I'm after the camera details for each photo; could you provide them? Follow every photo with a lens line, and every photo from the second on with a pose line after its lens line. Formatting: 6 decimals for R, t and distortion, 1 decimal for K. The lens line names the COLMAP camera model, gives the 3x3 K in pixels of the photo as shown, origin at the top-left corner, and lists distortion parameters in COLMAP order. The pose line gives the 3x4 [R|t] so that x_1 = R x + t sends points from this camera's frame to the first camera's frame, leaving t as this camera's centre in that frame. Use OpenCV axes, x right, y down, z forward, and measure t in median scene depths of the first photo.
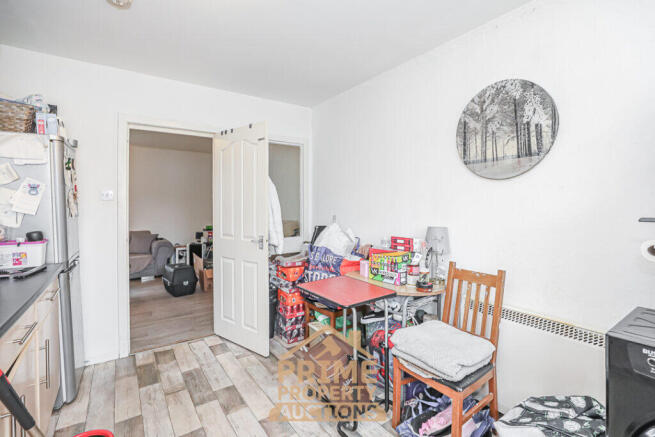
lens RADIAL K [[307.1, 0, 367.6], [0, 307.1, 216.5], [0, 0, 1]] dist [-0.027973, 0.000099]
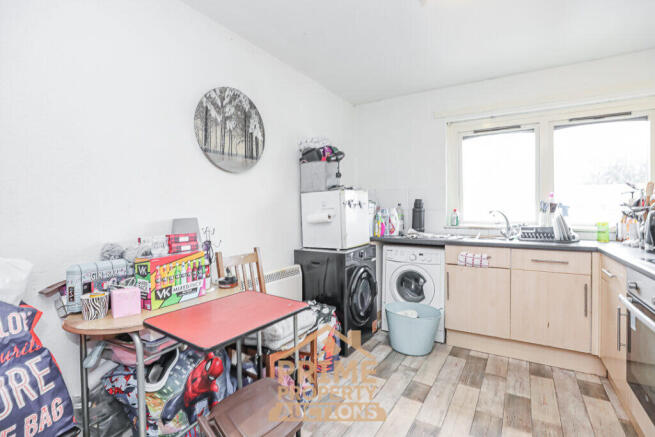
lens RADIAL K [[312.7, 0, 327.5], [0, 312.7, 212.3], [0, 0, 1]] dist [-0.024753, 0.000947]
pose [[-0.312547, -0.018598, 0.949720, -0.824026], [0.019547, 0.999471, 0.026005, 0.004372], [-0.949701, 0.026692, -0.312018, 1.062188]]
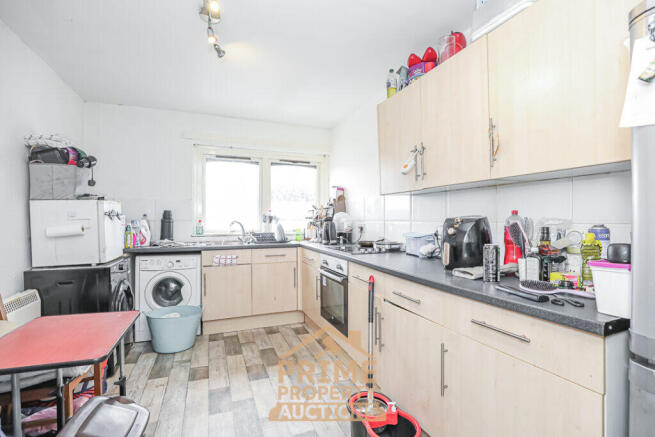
lens RADIAL K [[307.6, 0, 327.5], [0, 307.6, 218.5], [0, 0, 1]] dist [0.000077, 0.000207]
pose [[-0.947489, -0.014011, 0.319480, -0.819313], [-0.006817, 0.999698, 0.023622, -0.006305], [-0.319715, 0.020204, -0.947298, 1.268349]]
